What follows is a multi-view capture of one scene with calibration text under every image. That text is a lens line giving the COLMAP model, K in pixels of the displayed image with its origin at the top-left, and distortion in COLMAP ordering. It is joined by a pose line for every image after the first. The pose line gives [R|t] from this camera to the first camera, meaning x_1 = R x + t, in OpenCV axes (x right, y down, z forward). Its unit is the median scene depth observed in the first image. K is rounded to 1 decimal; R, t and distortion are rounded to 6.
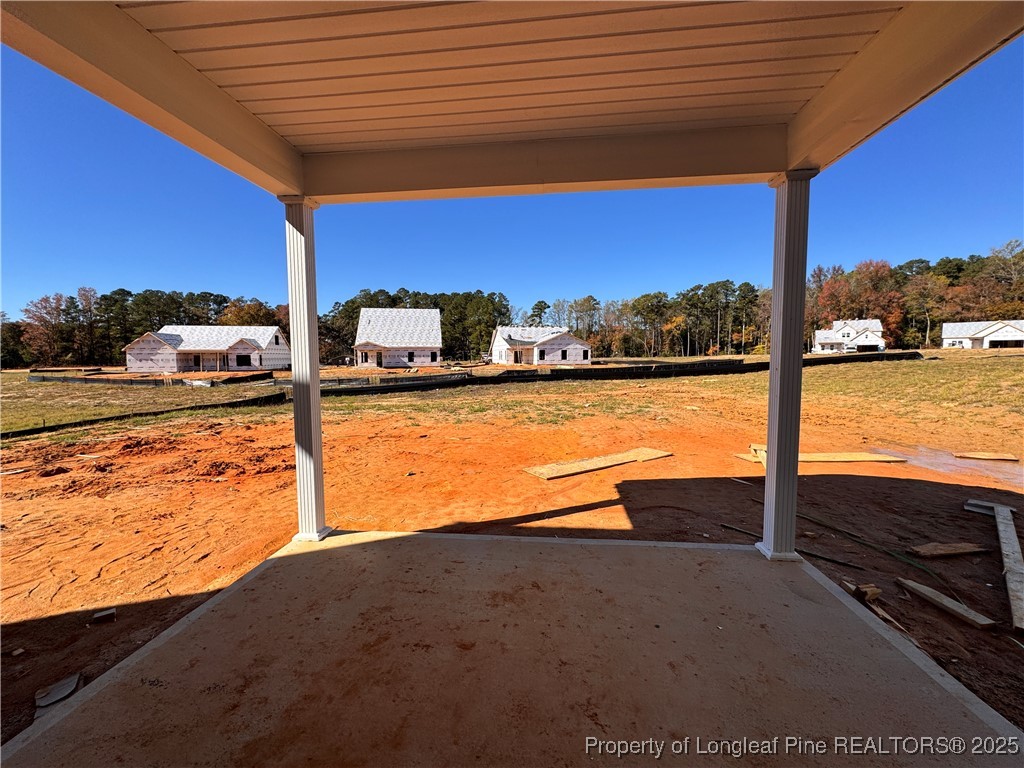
lens RADIAL K [[408.8, 0, 512.5], [0, 408.8, 383.4], [0, 0, 1]] dist [-0.000872, -0.000278]
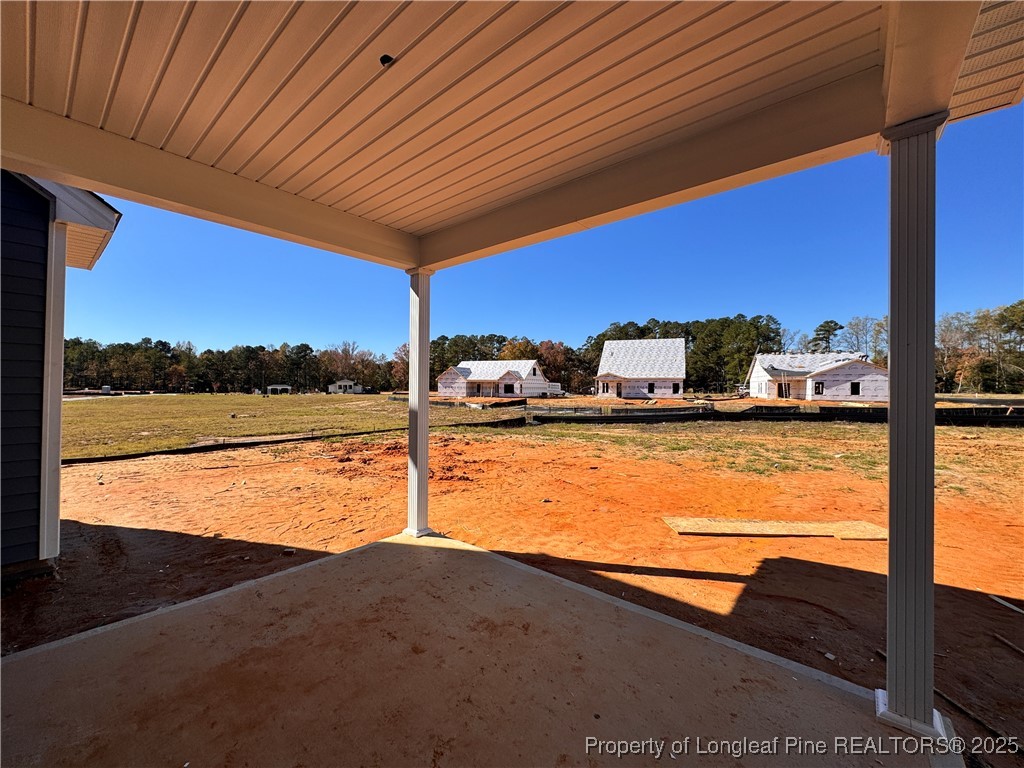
lens RADIAL K [[408.8, 0, 512.6], [0, 408.8, 386.0], [0, 0, 1]] dist [-0.000872, -0.000278]
pose [[0.826417, 0.013319, -0.562901, 0.254127], [-0.051710, 0.997291, -0.052319, -0.013178], [0.560679, 0.072345, 0.824867, 0.057713]]
